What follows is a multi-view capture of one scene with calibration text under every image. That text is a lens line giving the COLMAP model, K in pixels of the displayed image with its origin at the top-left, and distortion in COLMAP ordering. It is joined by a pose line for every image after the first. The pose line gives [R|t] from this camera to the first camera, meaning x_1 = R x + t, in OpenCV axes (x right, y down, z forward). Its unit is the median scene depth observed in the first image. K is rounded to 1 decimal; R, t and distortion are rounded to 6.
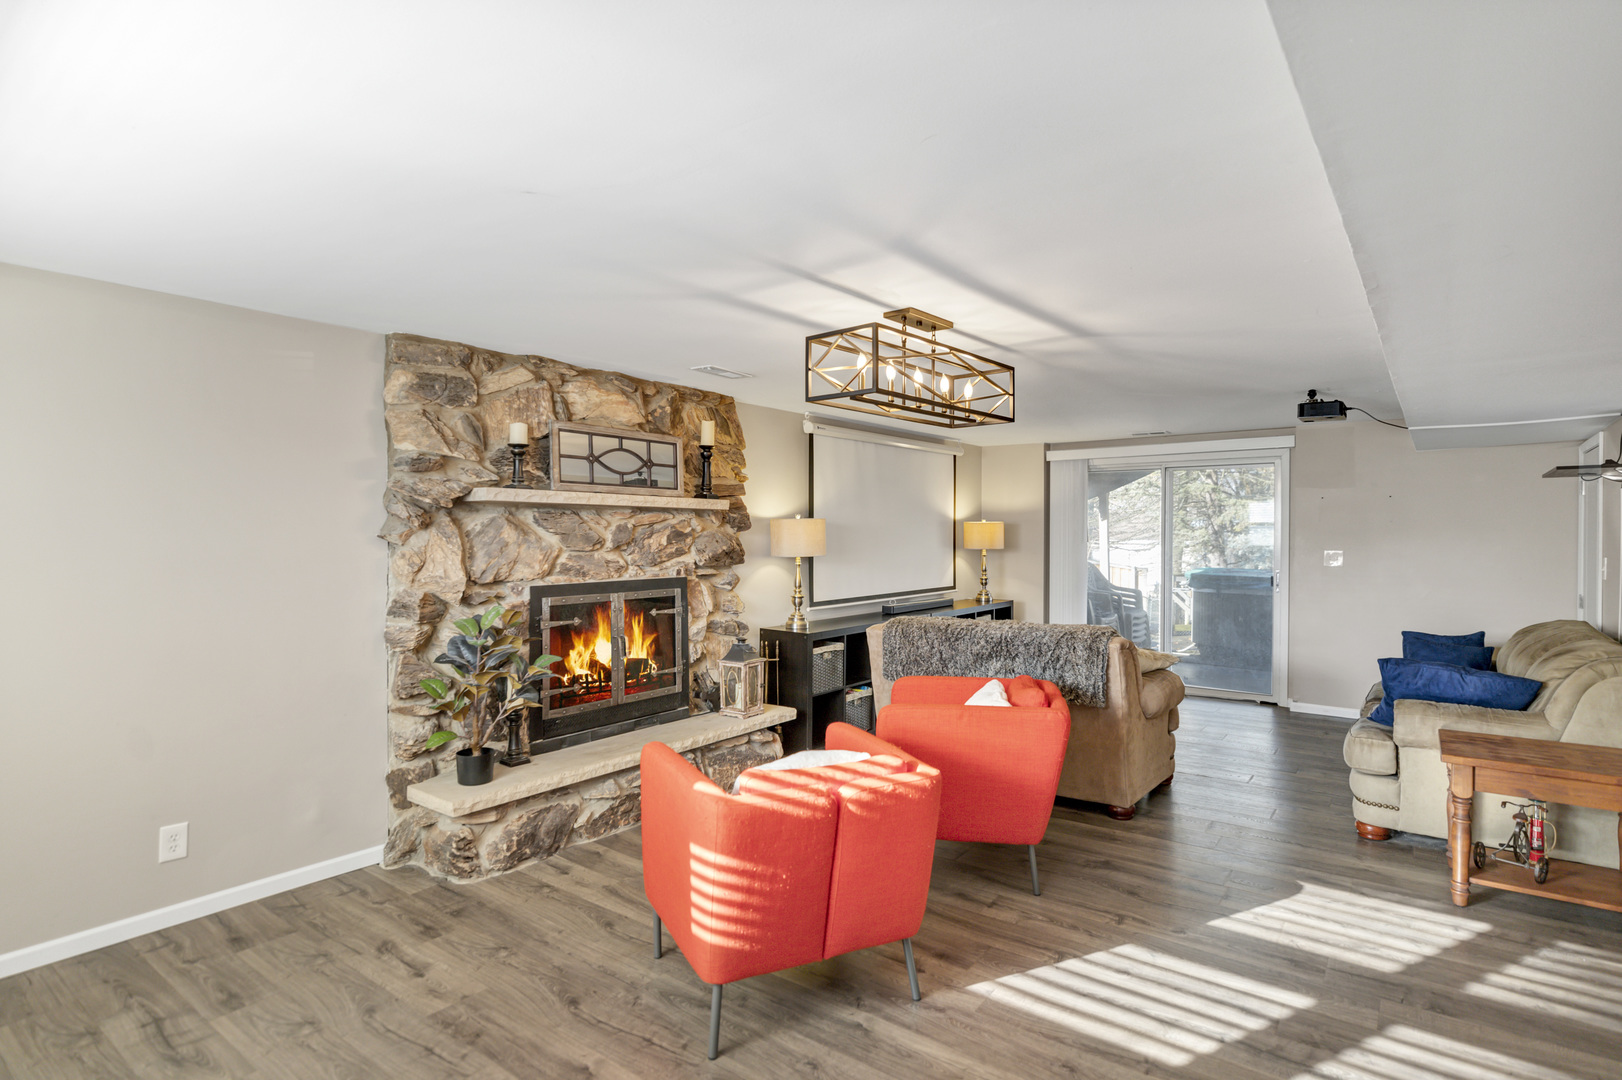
lens RADIAL K [[824.0, 0, 811.0], [0, 824.0, 540.0], [0, 0, 1]] dist [0.000879, -0.000054]
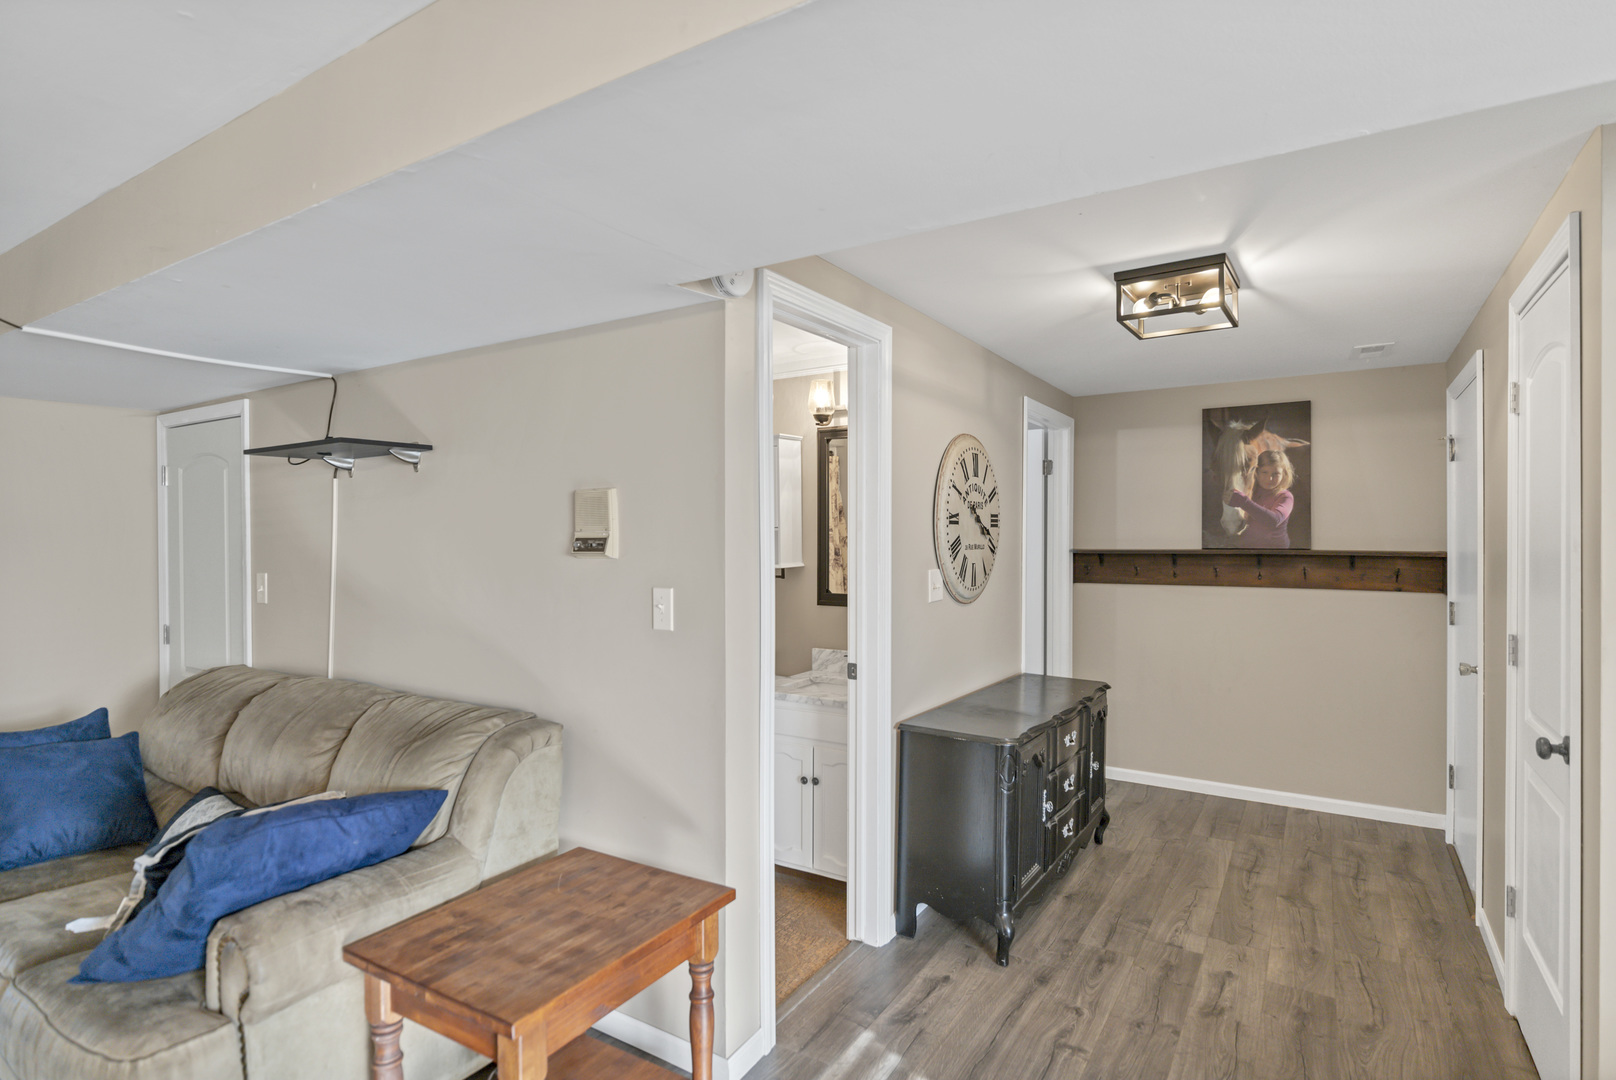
lens RADIAL K [[820.9, 0, 808.0], [0, 820.9, 540.0], [0, 0, 1]] dist [0.000879, -0.000054]
pose [[-0.102960, -0.008664, 0.994648, 0.243308], [0.006713, 0.999933, 0.009405, -0.014045], [-0.994663, 0.007646, -0.102895, 0.744493]]
